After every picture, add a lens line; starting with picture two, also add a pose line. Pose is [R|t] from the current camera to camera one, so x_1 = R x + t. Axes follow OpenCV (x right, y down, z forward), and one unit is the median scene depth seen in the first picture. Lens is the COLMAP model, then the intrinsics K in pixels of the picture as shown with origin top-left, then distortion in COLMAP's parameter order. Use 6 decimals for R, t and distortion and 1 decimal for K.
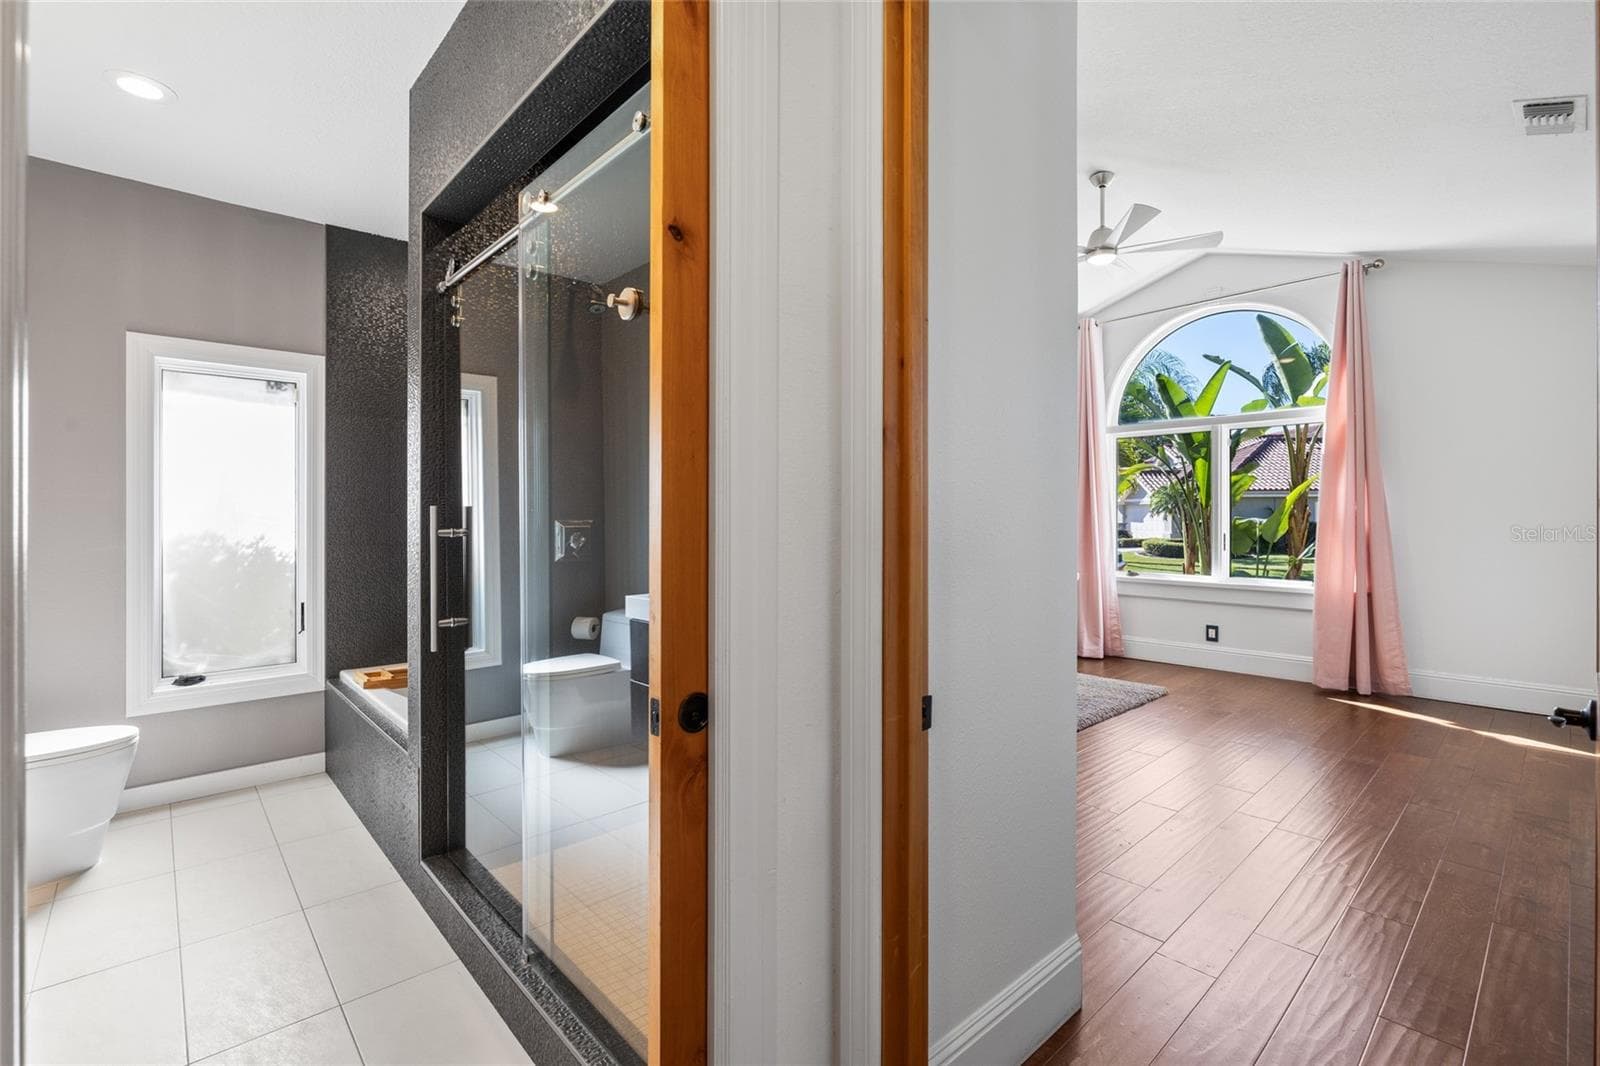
lens RADIAL K [[702.9, 0, 800.0], [0, 702.9, 533.0], [0, 0, 1]] dist [0.000049, 0.000013]
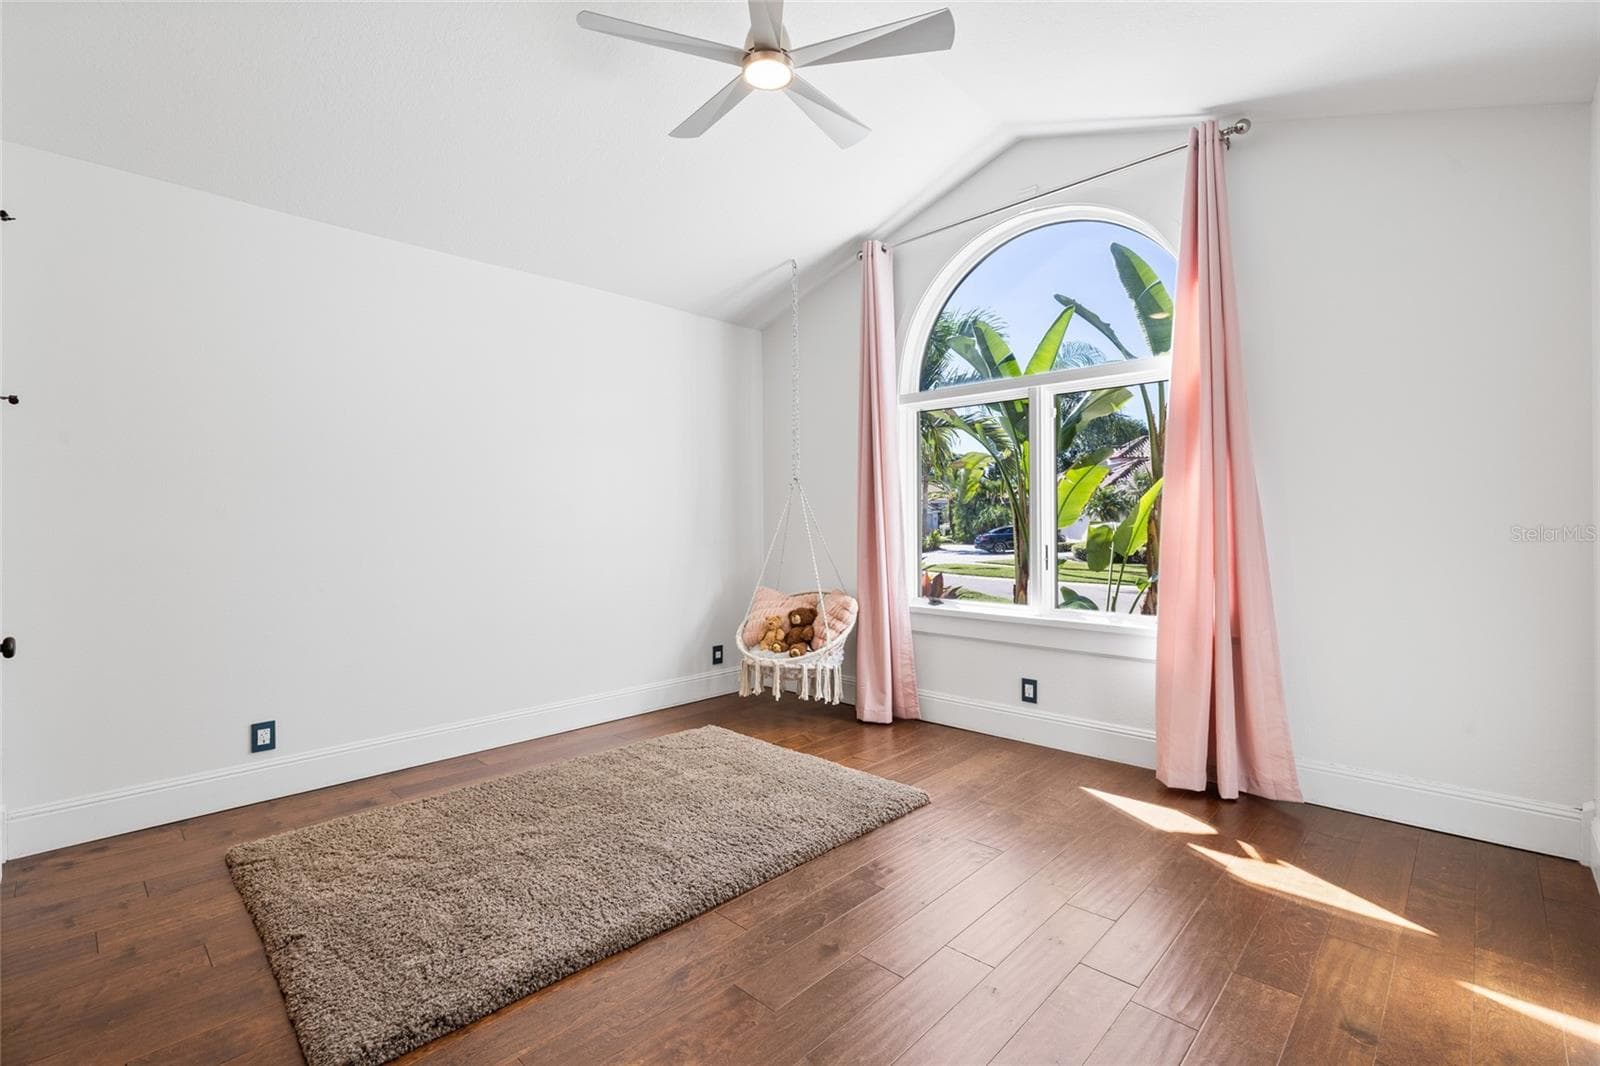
lens RADIAL K [[706.1, 0, 800.0], [0, 706.1, 533.0], [0, 0, 1]] dist [-0.014600, 0.000082]
pose [[0.999779, -0.011286, -0.017720, 0.364394], [0.011129, 0.999898, -0.008932, -0.005487], [0.017819, 0.008732, 0.999803, 0.303625]]
